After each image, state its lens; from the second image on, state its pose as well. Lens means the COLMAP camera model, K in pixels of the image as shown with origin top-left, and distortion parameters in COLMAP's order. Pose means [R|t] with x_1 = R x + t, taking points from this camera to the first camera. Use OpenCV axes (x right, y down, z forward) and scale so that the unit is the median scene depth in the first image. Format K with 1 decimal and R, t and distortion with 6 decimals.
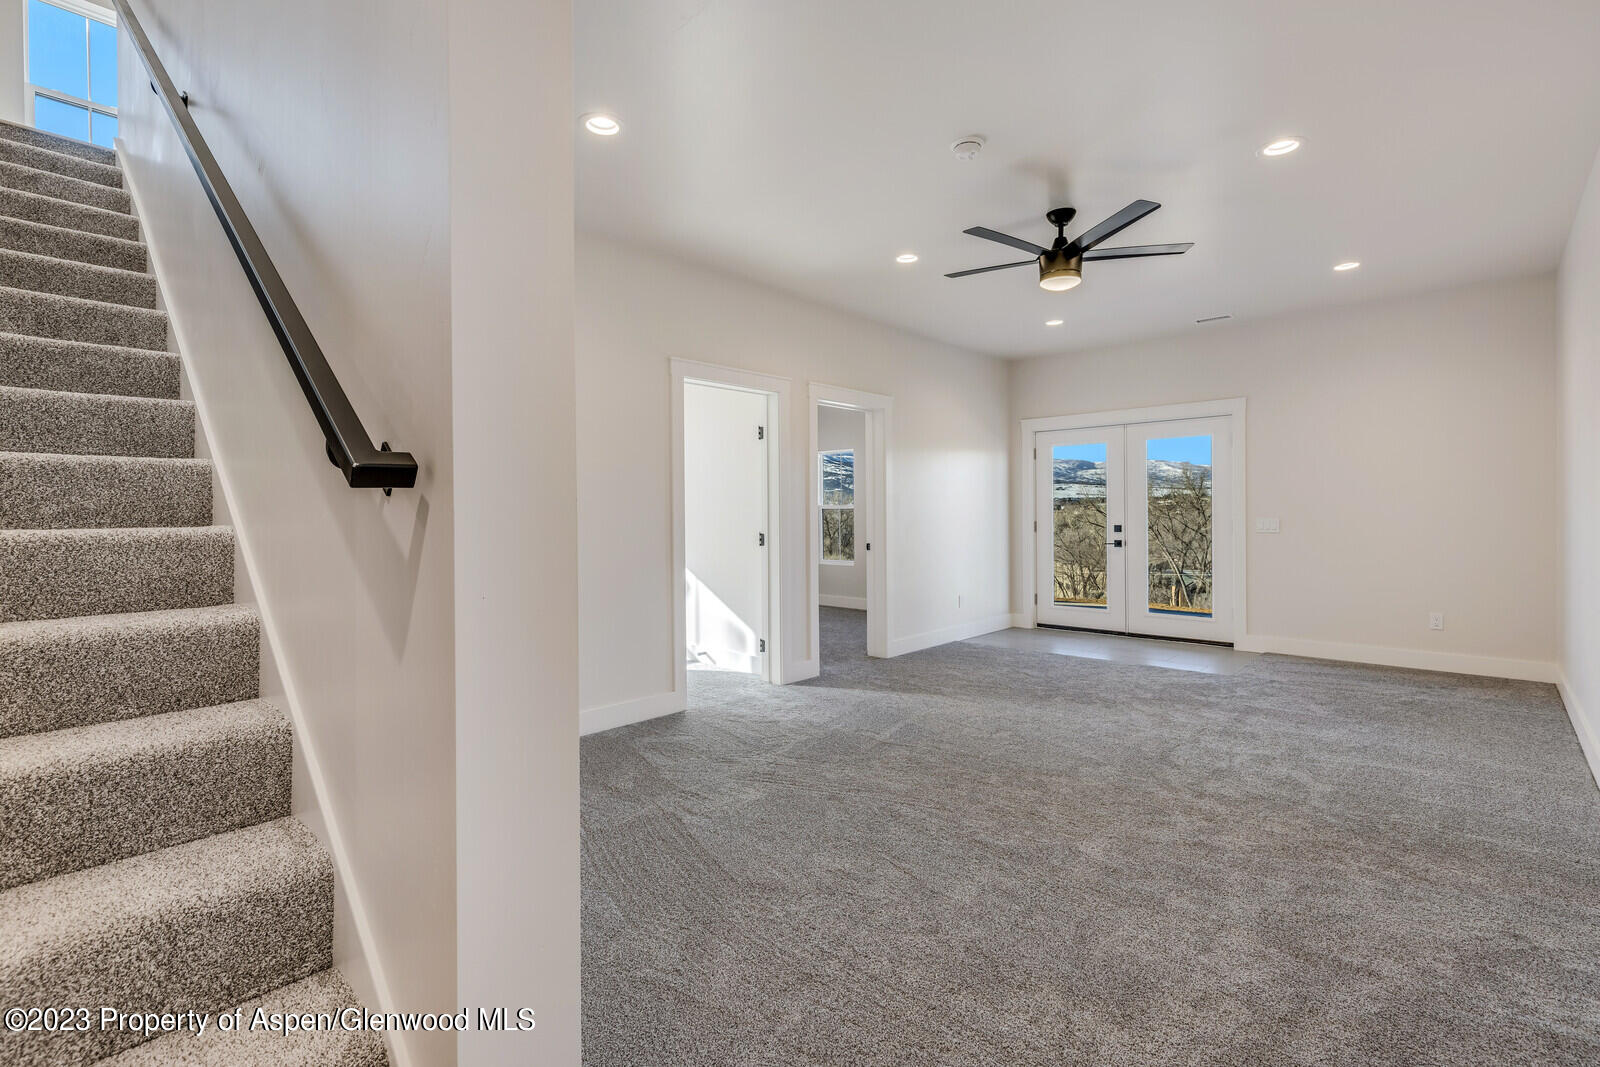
lens RADIAL K [[719.5, 0, 796.3], [0, 719.5, 521.4], [0, 0, 1]] dist [0.002725, -0.000570]
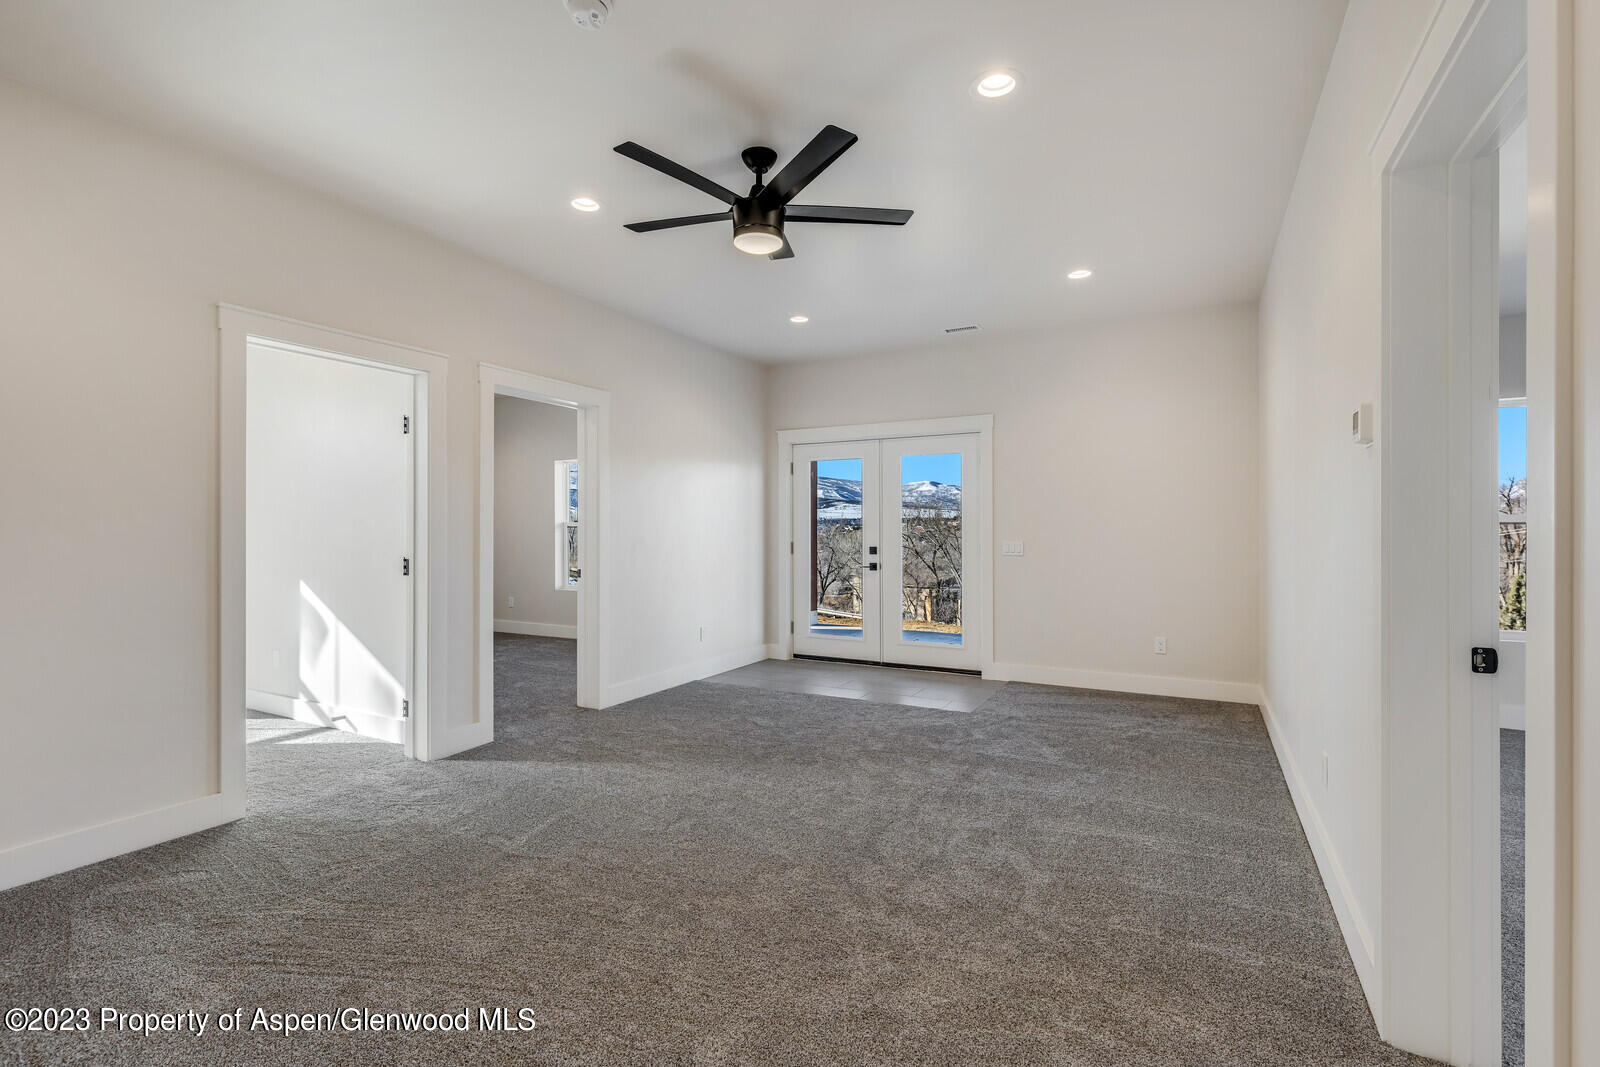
lens RADIAL K [[719.5, 0, 794.3], [0, 719.5, 531.7], [0, 0, 1]] dist [0.002725, -0.000570]
pose [[0.967960, 0.006637, 0.251017, 0.163538], [-0.003966, 0.999930, -0.011143, -0.005156], [-0.251074, 0.009791, 0.967919, 0.179653]]
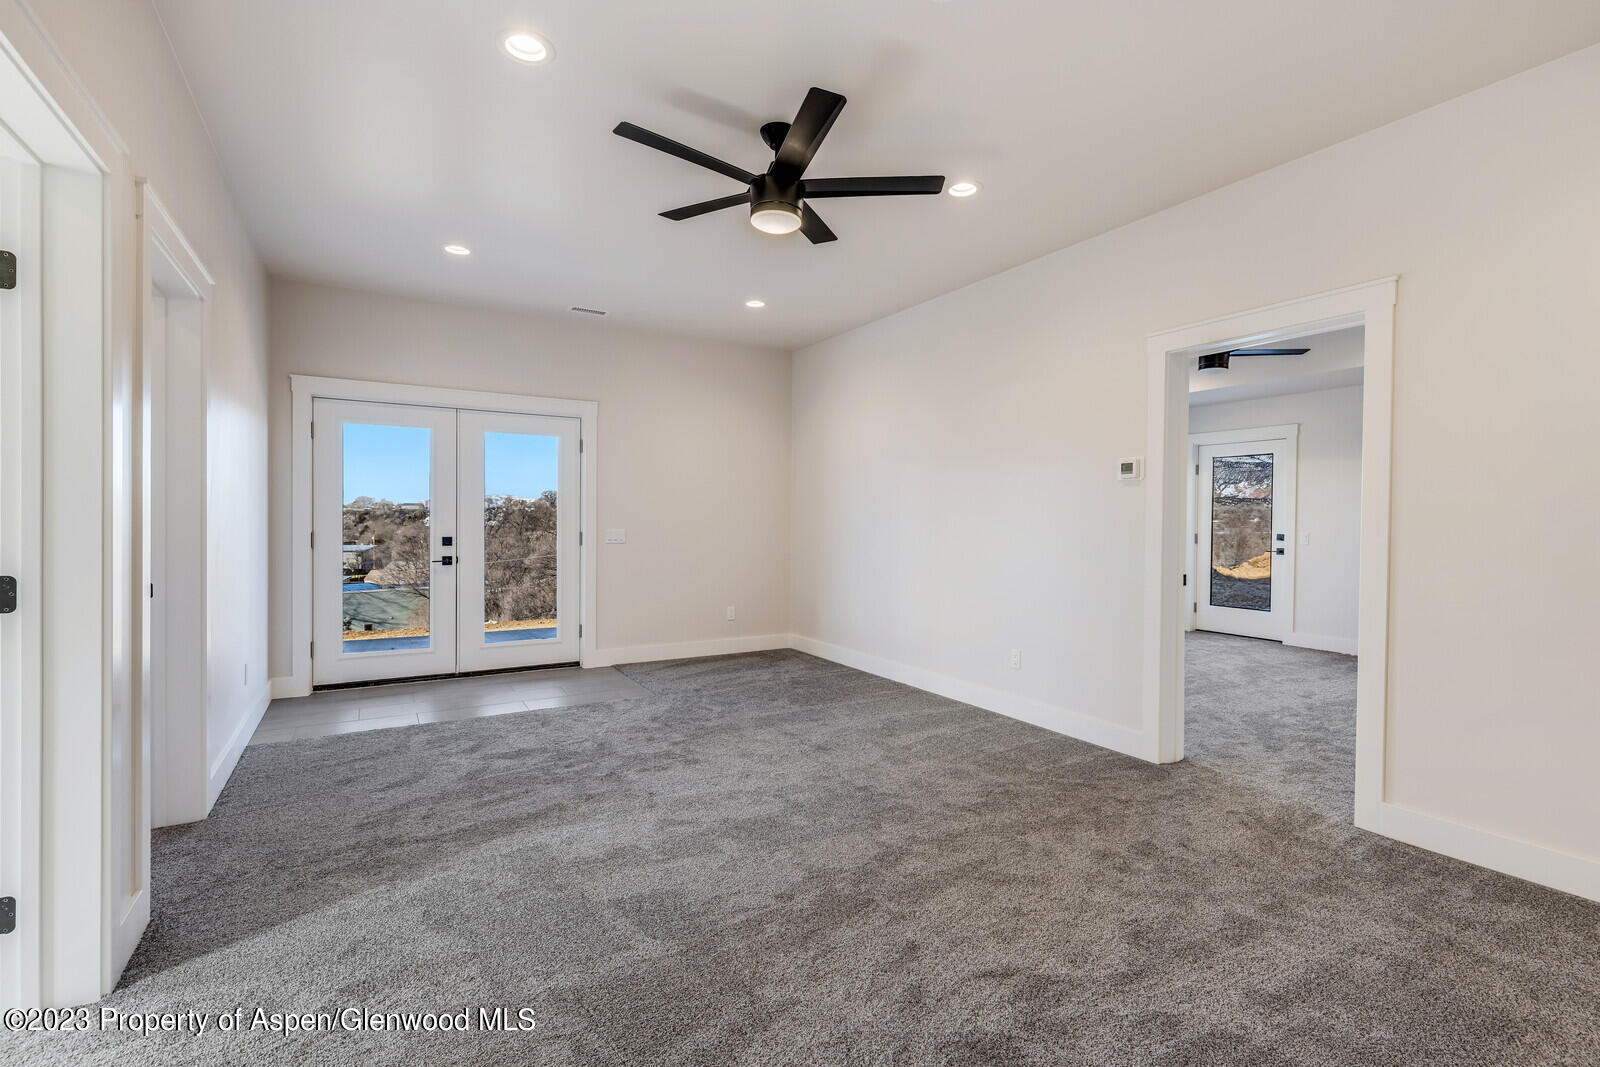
lens RADIAL K [[719.5, 0, 812.4], [0, 719.5, 529.4], [0, 0, 1]] dist [0.002725, -0.000570]
pose [[0.274154, 0.001944, 0.961684, -0.273873], [-0.000083, 0.999998, -0.001997, -0.002055], [-0.961686, 0.000467, 0.274154, 0.583031]]
